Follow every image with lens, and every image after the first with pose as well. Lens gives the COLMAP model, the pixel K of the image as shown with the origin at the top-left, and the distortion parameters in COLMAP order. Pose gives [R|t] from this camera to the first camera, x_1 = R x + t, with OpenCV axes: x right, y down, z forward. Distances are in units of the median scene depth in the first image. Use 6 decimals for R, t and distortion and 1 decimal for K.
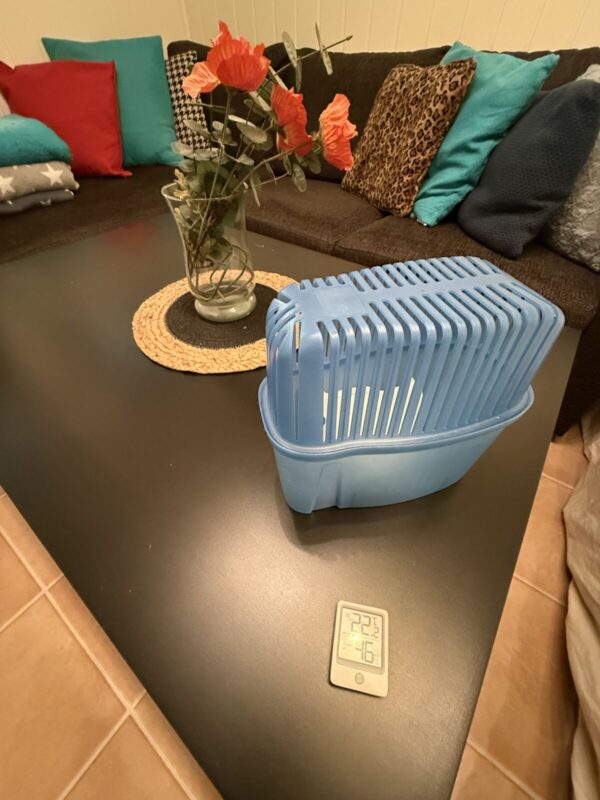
lens RADIAL K [[324.9, 0, 300.0], [0, 324.9, 400.0], [0, 0, 1]] dist [-0.000761, -0.000360]
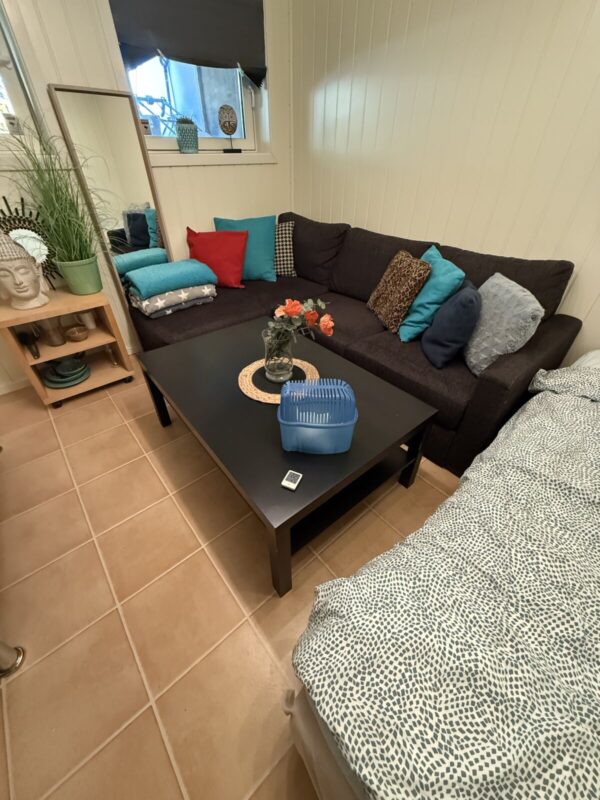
lens RADIAL K [[324.9, 0, 300.0], [0, 324.9, 400.0], [0, 0, 1]] dist [-0.000761, -0.000360]
pose [[0.973527, 0.146590, -0.175376, 0.217406], [-0.172609, 0.974459, -0.143652, 0.112442], [0.149839, 0.170121, 0.973965, -0.741629]]
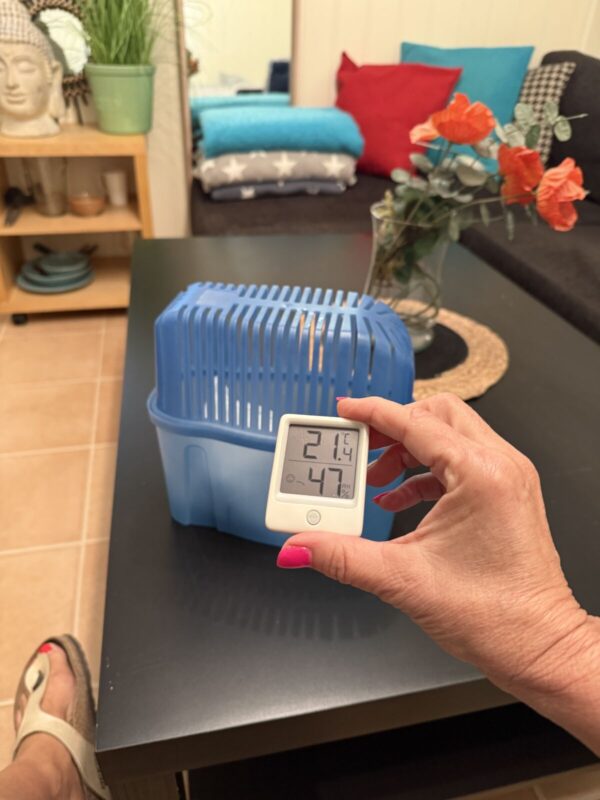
lens RADIAL K [[586.5, 0, 300.0], [0, 586.5, 400.0], [0, 0, 1]] dist [-0.010839, -0.006553]
pose [[0.766006, 0.377046, -0.520645, 0.279249], [-0.497415, 0.860699, -0.108519, 0.086410], [0.407202, 0.342103, 0.846848, -0.201892]]
